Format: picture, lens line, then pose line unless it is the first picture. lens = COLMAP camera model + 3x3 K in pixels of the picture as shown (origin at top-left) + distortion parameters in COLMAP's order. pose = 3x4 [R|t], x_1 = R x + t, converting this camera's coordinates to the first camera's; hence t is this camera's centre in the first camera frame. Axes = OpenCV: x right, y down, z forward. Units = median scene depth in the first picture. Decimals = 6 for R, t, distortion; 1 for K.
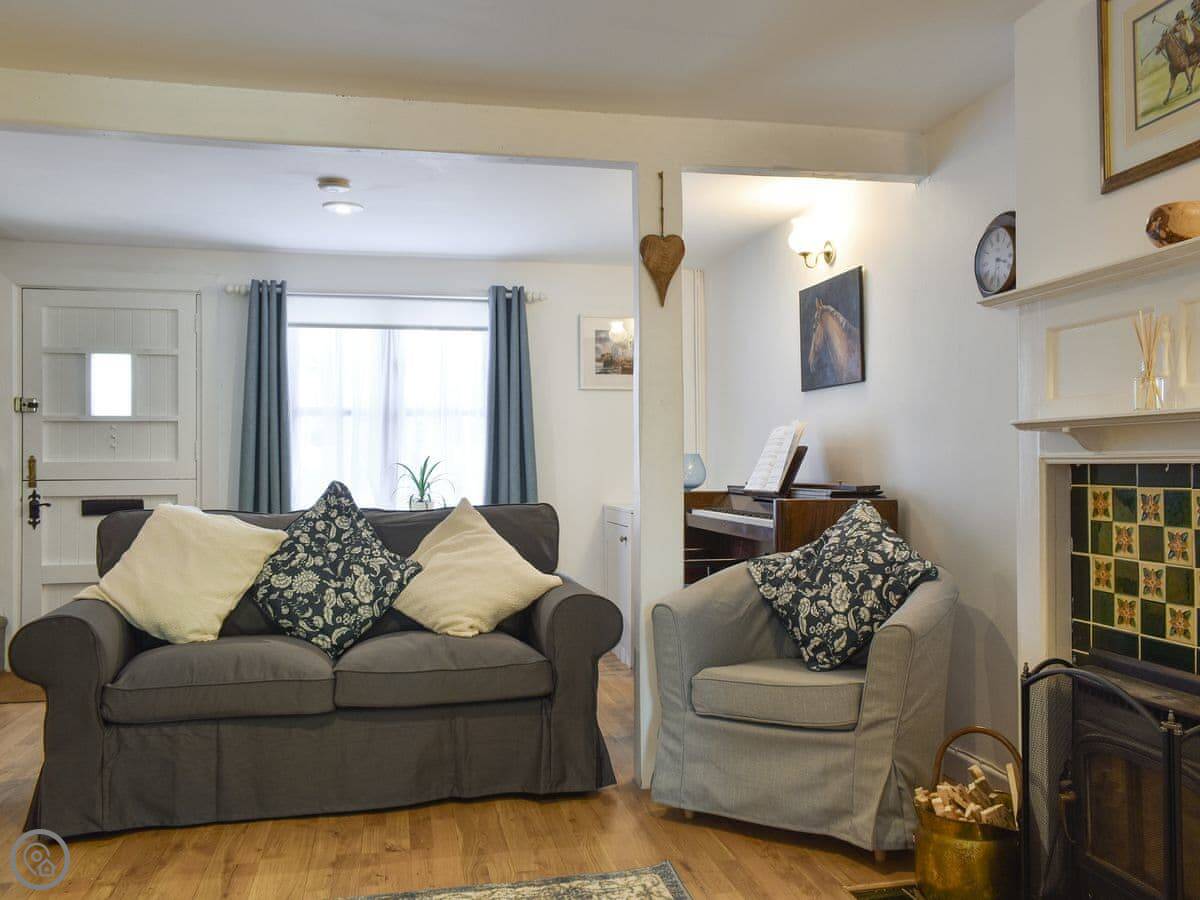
lens RADIAL K [[1025.7, 0, 645.2], [0, 1025.7, 462.2], [0, 0, 1]] dist [-0.006961, 0.001320]
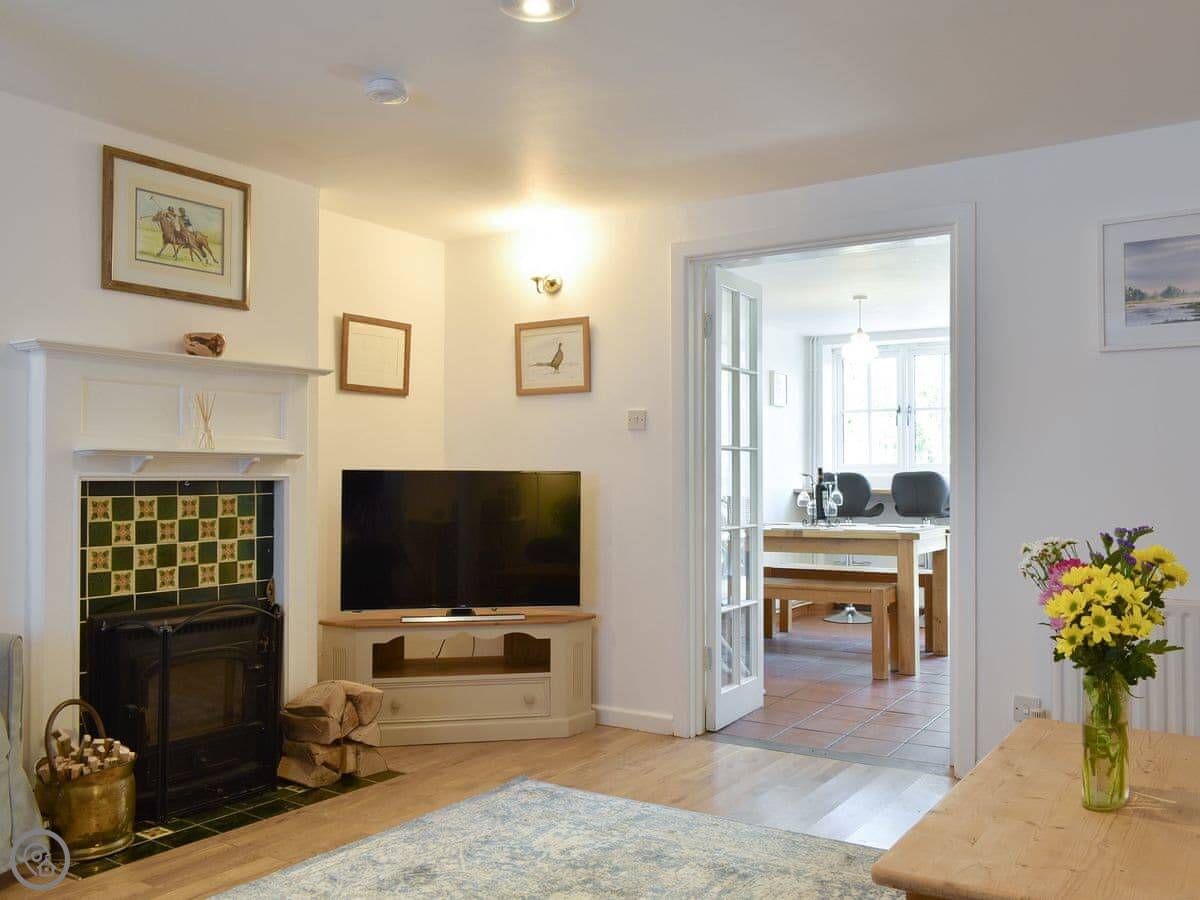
lens RADIAL K [[1025.7, 0, 601.8], [0, 1025.7, 451.9], [0, 0, 1]] dist [-0.006961, 0.001320]
pose [[-0.679466, 0.014468, 0.733564, -1.110745], [-0.005301, 0.999683, -0.024627, -0.007806], [-0.733688, -0.020621, -0.679174, 1.540876]]
